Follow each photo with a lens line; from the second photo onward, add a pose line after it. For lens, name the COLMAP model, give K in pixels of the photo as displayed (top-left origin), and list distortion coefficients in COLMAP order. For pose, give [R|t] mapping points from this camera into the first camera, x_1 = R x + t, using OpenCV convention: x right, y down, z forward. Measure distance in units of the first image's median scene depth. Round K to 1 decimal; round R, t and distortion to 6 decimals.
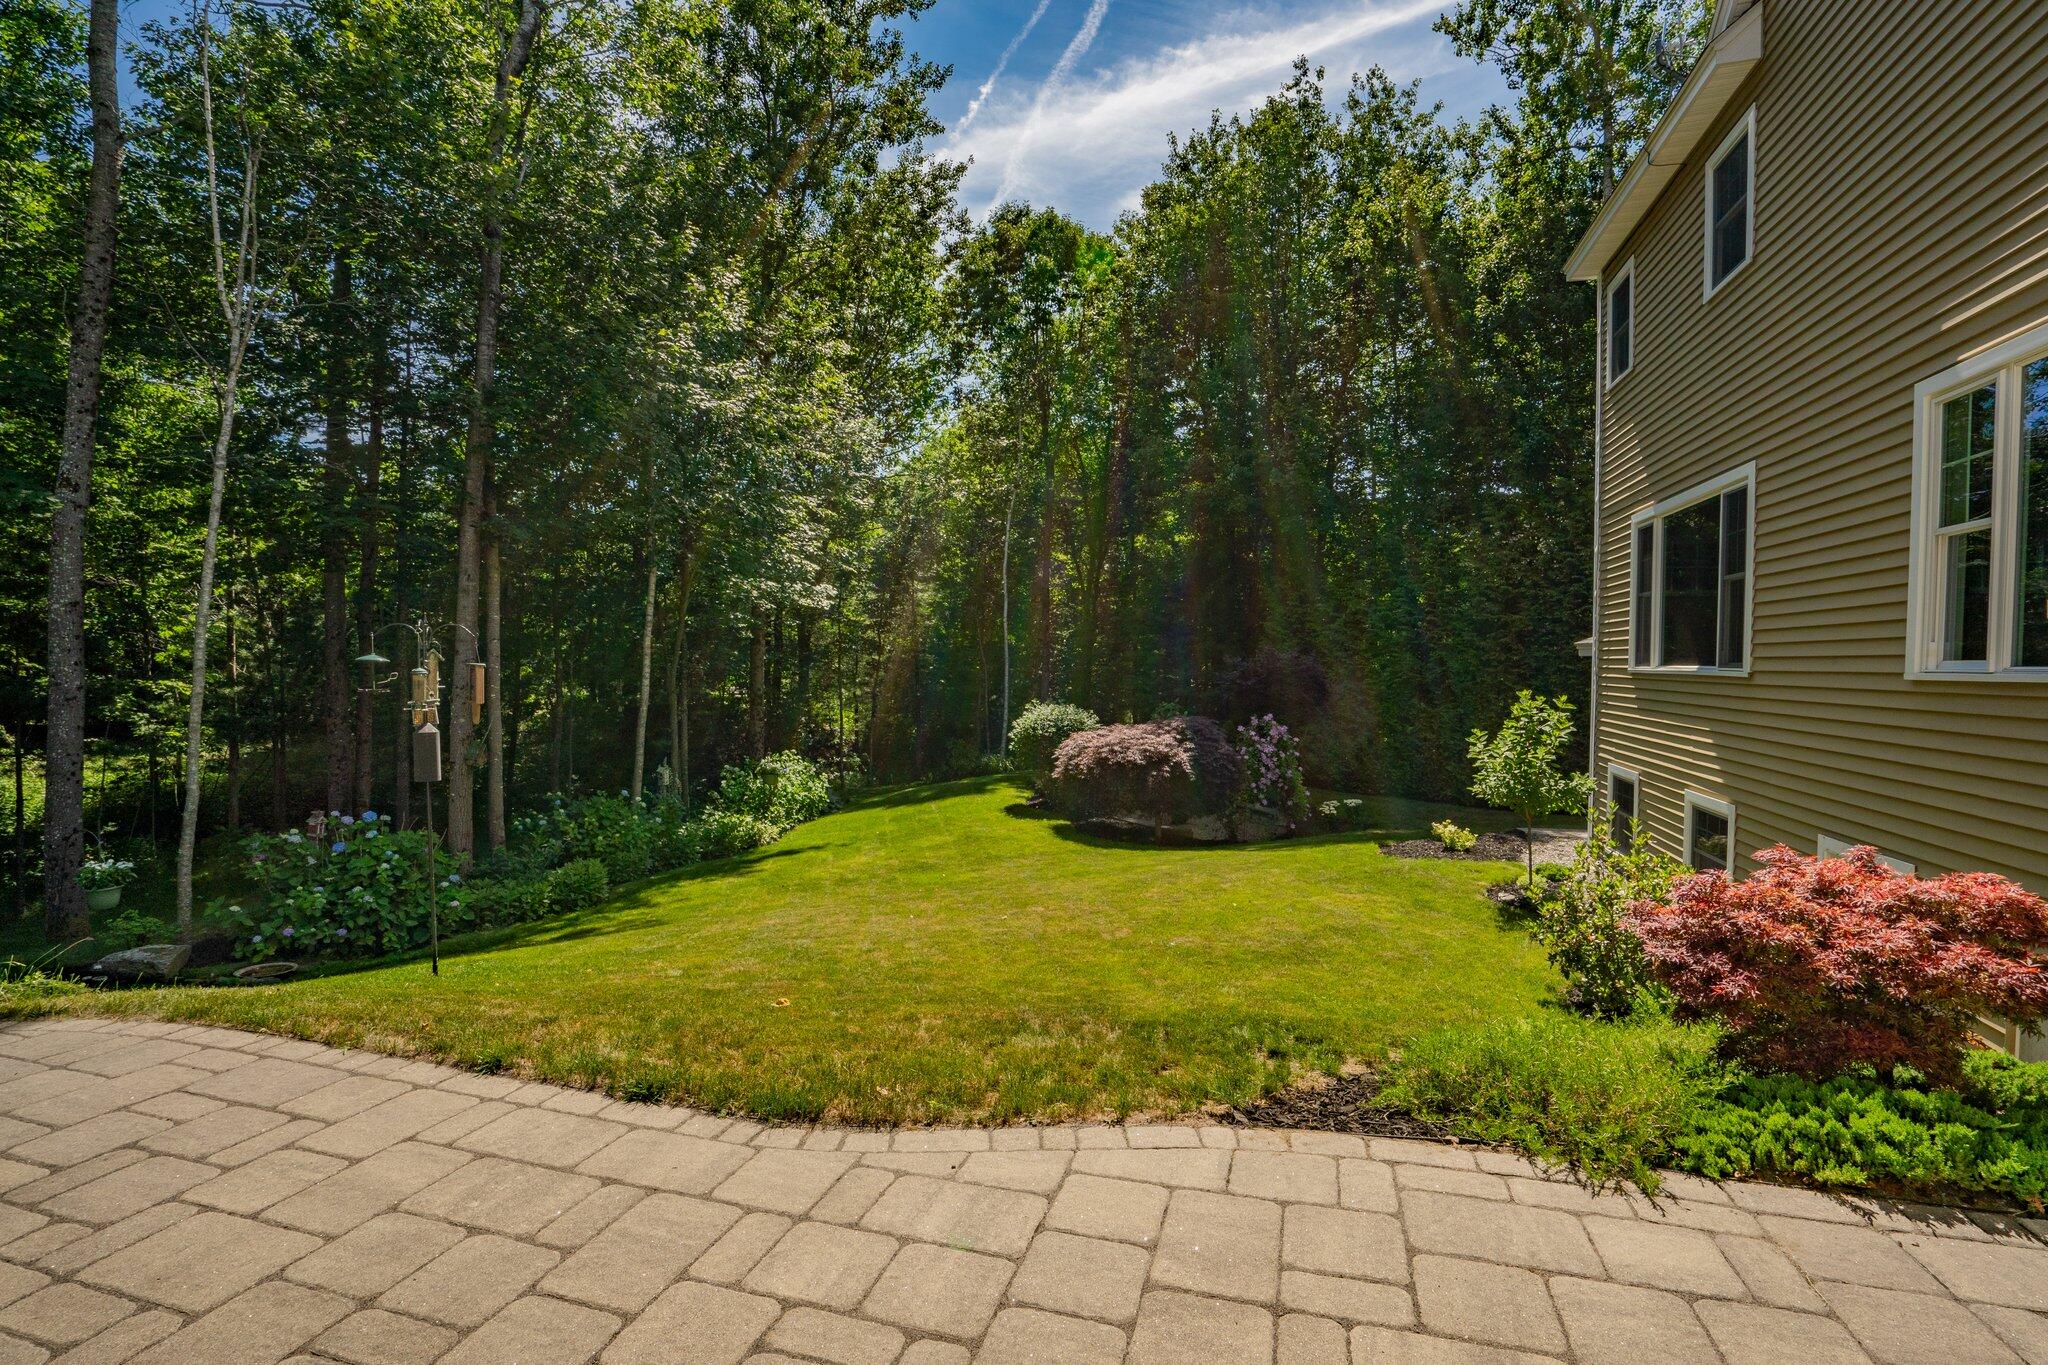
lens RADIAL K [[954.1, 0, 1024.7], [0, 954.1, 698.8], [0, 0, 1]] dist [-0.048217, 0.016730]
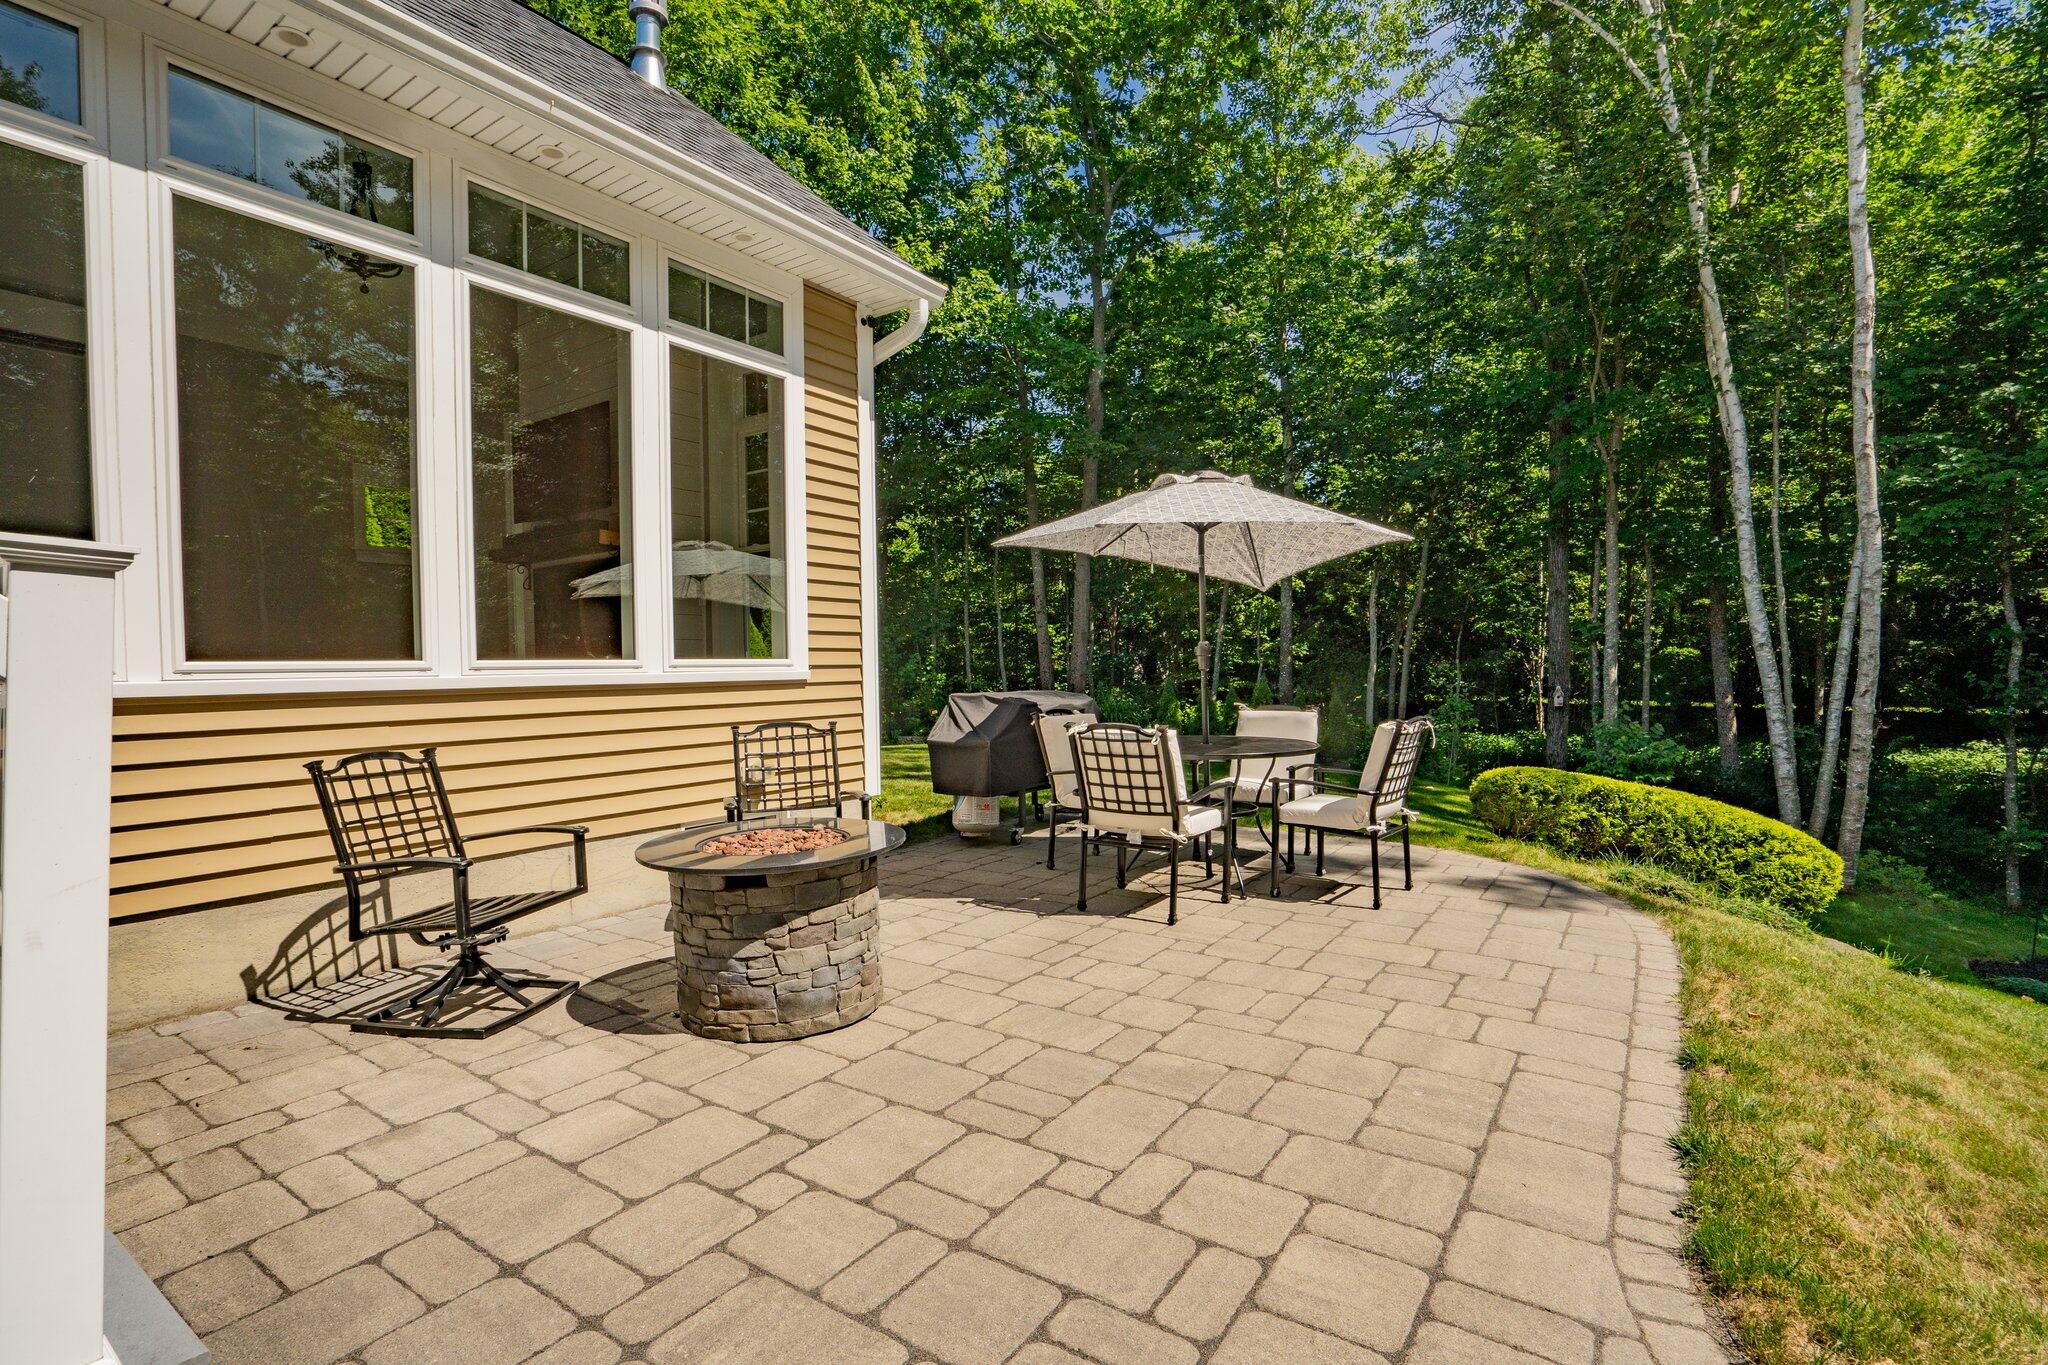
lens RADIAL K [[954.1, 0, 1041.8], [0, 954.1, 685.5], [0, 0, 1]] dist [-0.048217, 0.016730]
pose [[-0.289956, 0.016657, -0.956895, 0.135274], [-0.023253, 0.999431, 0.024443, 0.008512], [0.956758, 0.029338, -0.289403, 0.196813]]
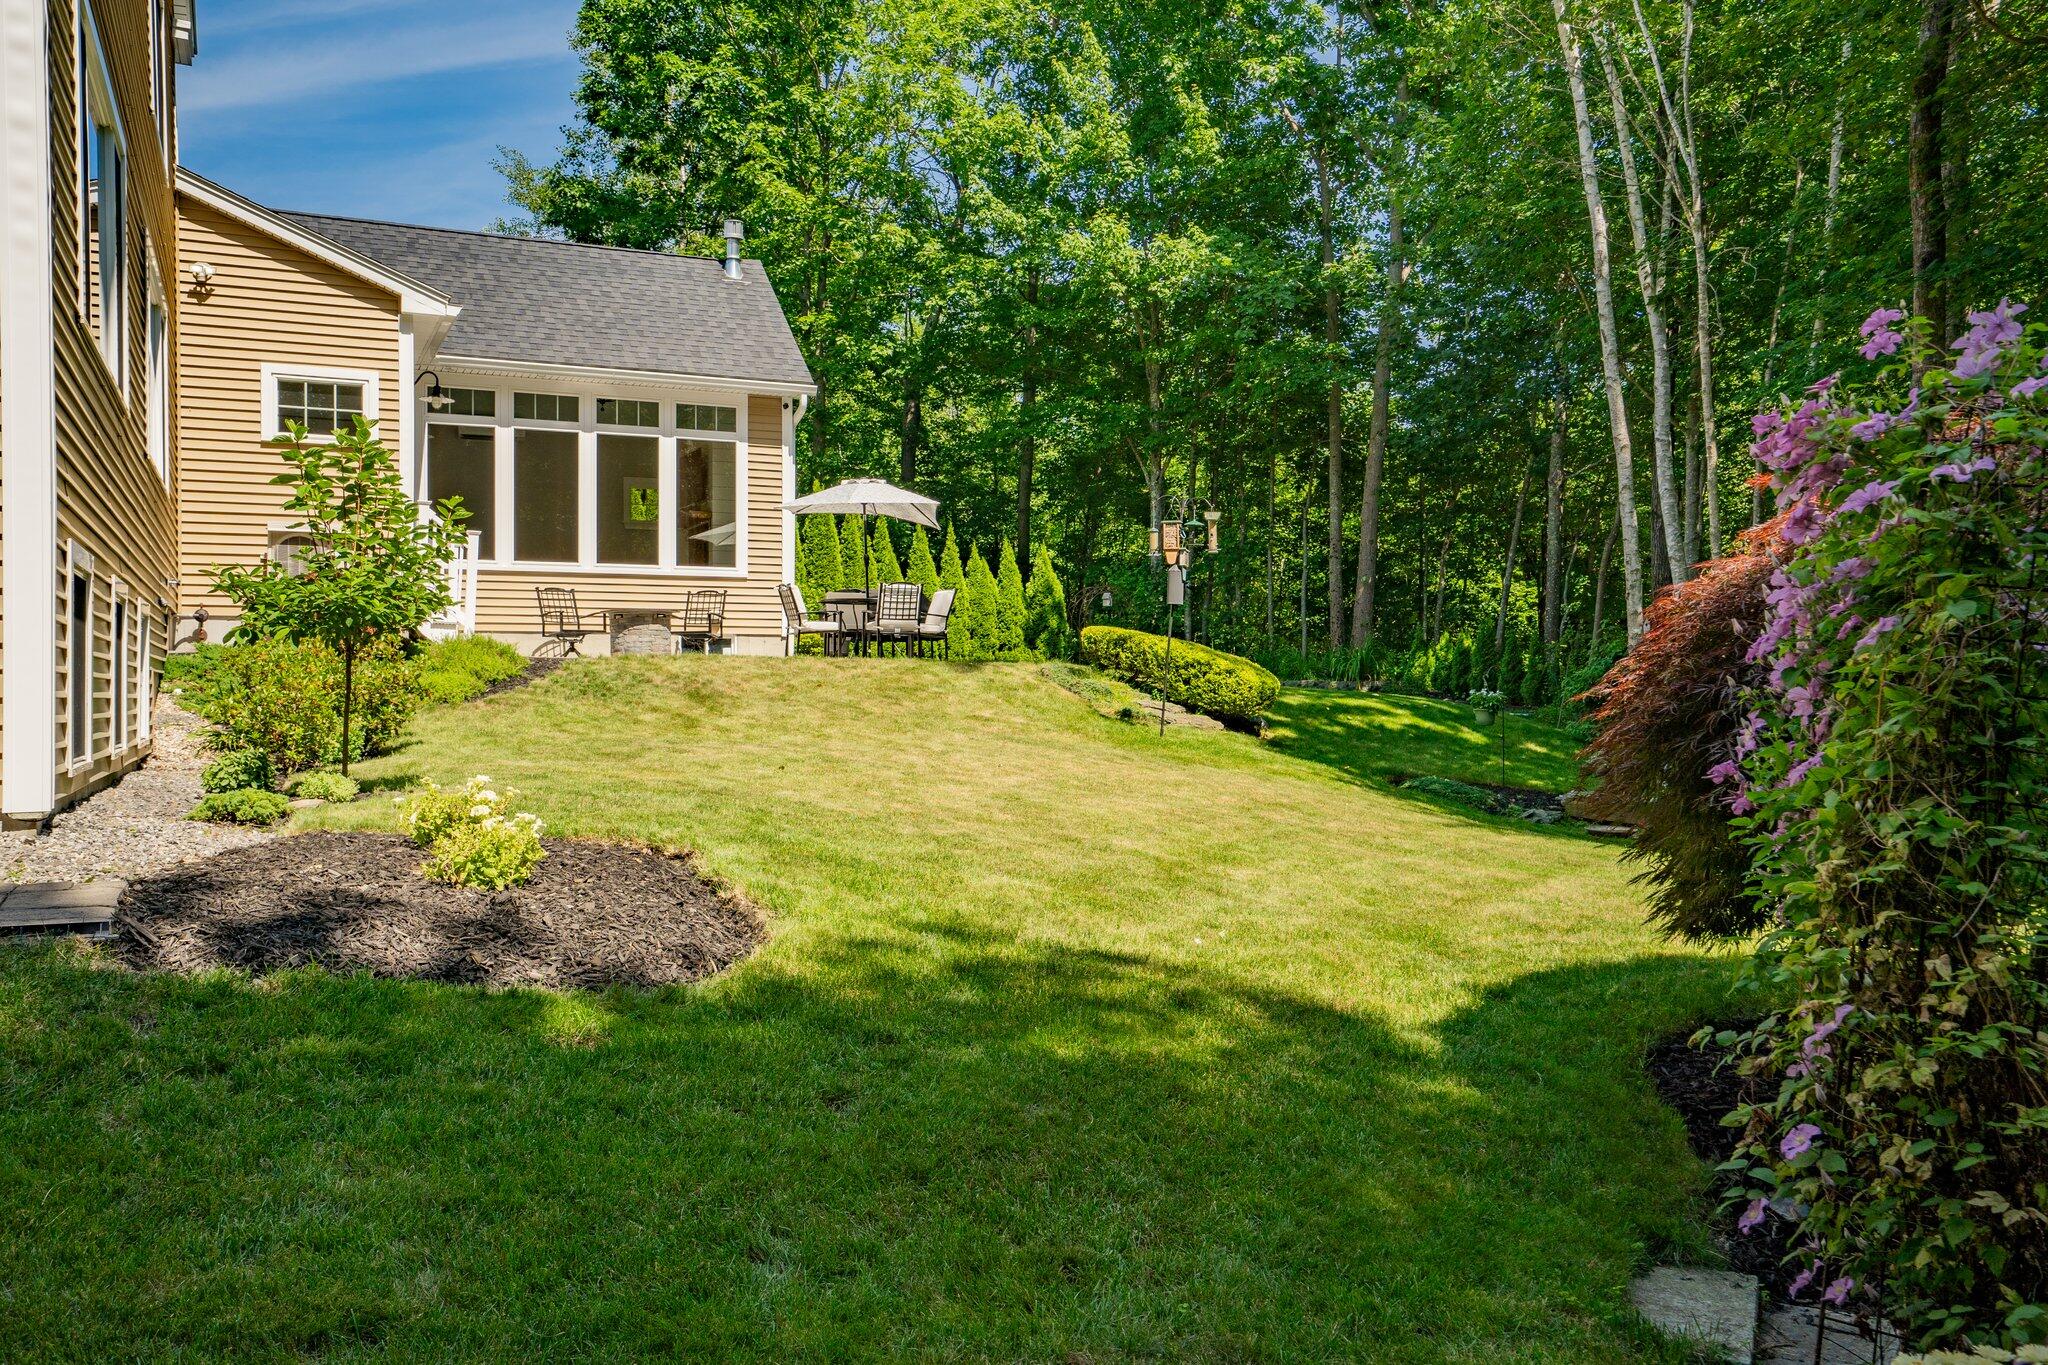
lens RADIAL K [[1780.2, 0, 1028.4], [0, 1780.2, 682.1], [0, 0, 1]] dist [0.117946, 0.009337]
pose [[-0.763172, -0.012559, -0.646073, 0.828785], [-0.030376, 0.999403, 0.016454, 0.104881], [0.645481, 0.032182, -0.763098, 1.851422]]
